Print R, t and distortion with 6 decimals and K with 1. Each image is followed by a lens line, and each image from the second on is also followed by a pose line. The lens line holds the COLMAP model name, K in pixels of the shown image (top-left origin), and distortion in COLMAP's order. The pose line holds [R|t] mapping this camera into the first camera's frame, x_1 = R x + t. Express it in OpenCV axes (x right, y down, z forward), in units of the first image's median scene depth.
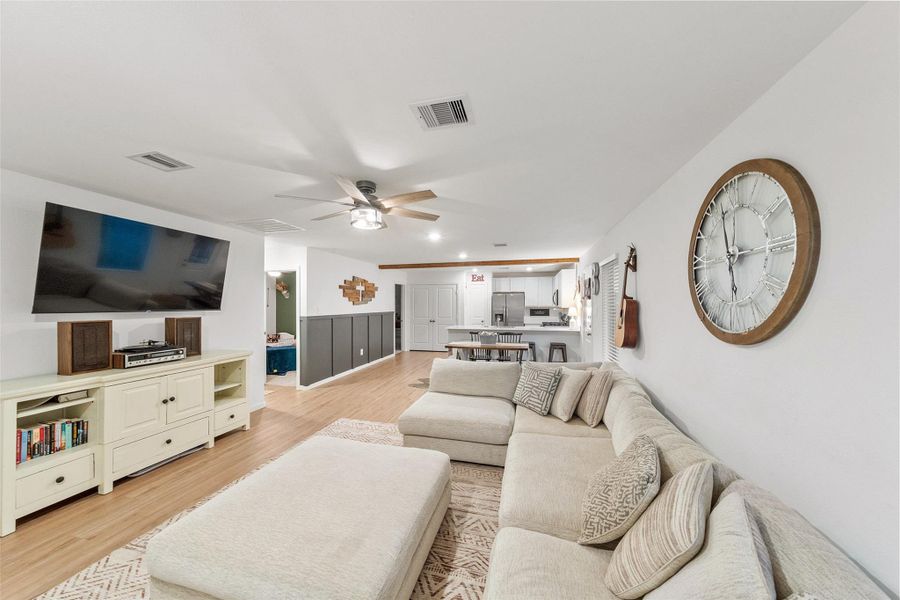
lens RADIAL K [[311.5, 0, 452.7], [0, 311.5, 302.2], [0, 0, 1]] dist [-0.003538, 0.000001]
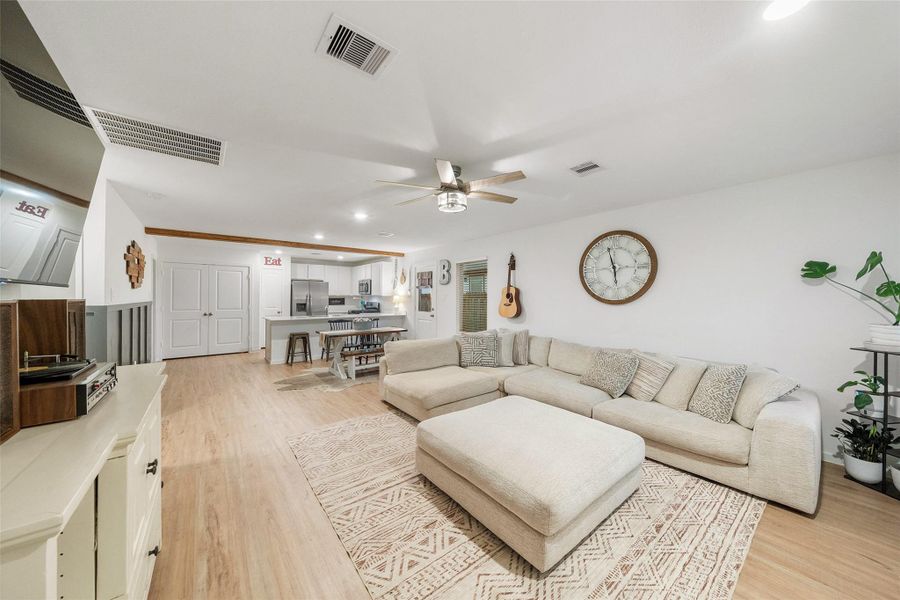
lens RADIAL K [[311.5, 0, 455.0], [0, 311.5, 294.8], [0, 0, 1]] dist [-0.003538, 0.000001]
pose [[0.589427, 0.008684, 0.807775, -0.602444], [-0.006757, 0.999960, -0.005819, 0.029151], [-0.807793, -0.002028, 0.589462, 0.198007]]
